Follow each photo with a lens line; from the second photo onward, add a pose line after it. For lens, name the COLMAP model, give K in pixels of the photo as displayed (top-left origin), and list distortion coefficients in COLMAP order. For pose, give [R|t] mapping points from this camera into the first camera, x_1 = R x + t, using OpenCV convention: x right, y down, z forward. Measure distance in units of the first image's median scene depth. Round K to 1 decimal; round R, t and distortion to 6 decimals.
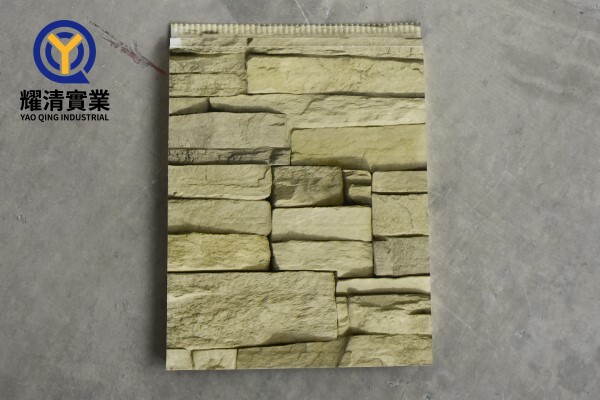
lens RADIAL K [[894.9, 0, 299.6], [0, 894.9, 200.3], [0, 0, 1]] dist [-0.046016, 0.000000]
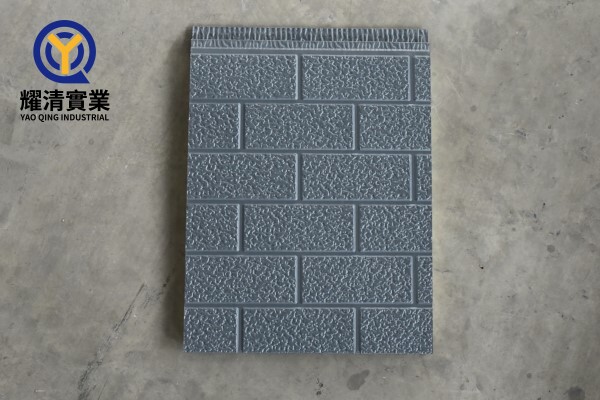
lens RADIAL K [[894.9, 0, 301.8], [0, 894.9, 199.8], [0, 0, 1]] dist [-0.046016, 0.000000]
pose [[0.998883, -0.046993, -0.004973, 0.072509], [0.047046, 0.998833, 0.010965, 0.377514], [0.004452, -0.011186, 0.999928, -0.112177]]
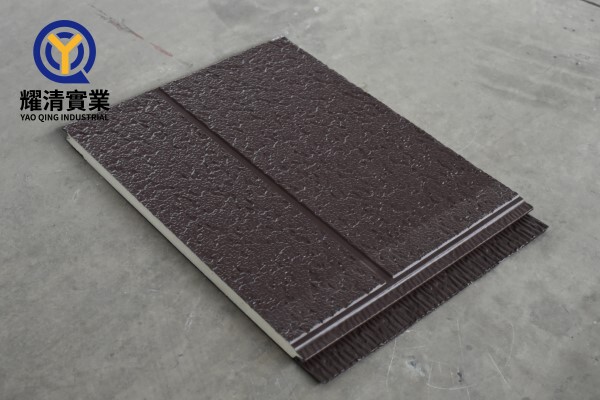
lens RADIAL K [[894.9, 0, 303.2], [0, 894.9, 200.0], [0, 0, 1]] dist [-0.046016, 0.000000]
pose [[0.988144, 0.109764, -0.107350, 0.166985], [-0.153276, 0.745677, -0.648438, 0.649691], [0.008873, 0.657204, 0.753660, 0.352320]]
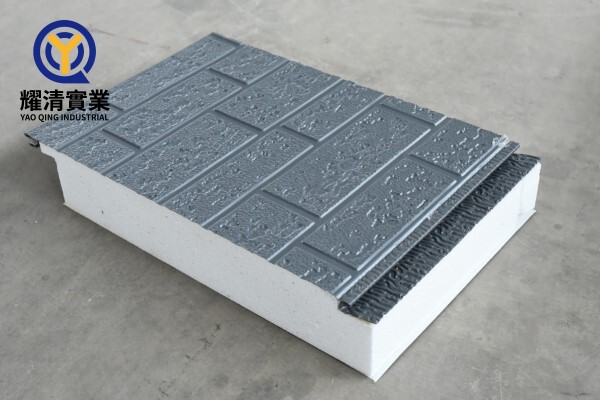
lens RADIAL K [[894.9, 0, 304.5], [0, 894.9, 200.0], [0, 0, 1]] dist [-0.046016, 0.000000]
pose [[0.993862, -0.099776, 0.047771, 0.011296], [0.104188, 0.699142, -0.707351, 0.831685], [0.037178, 0.707987, 0.705247, 0.373487]]
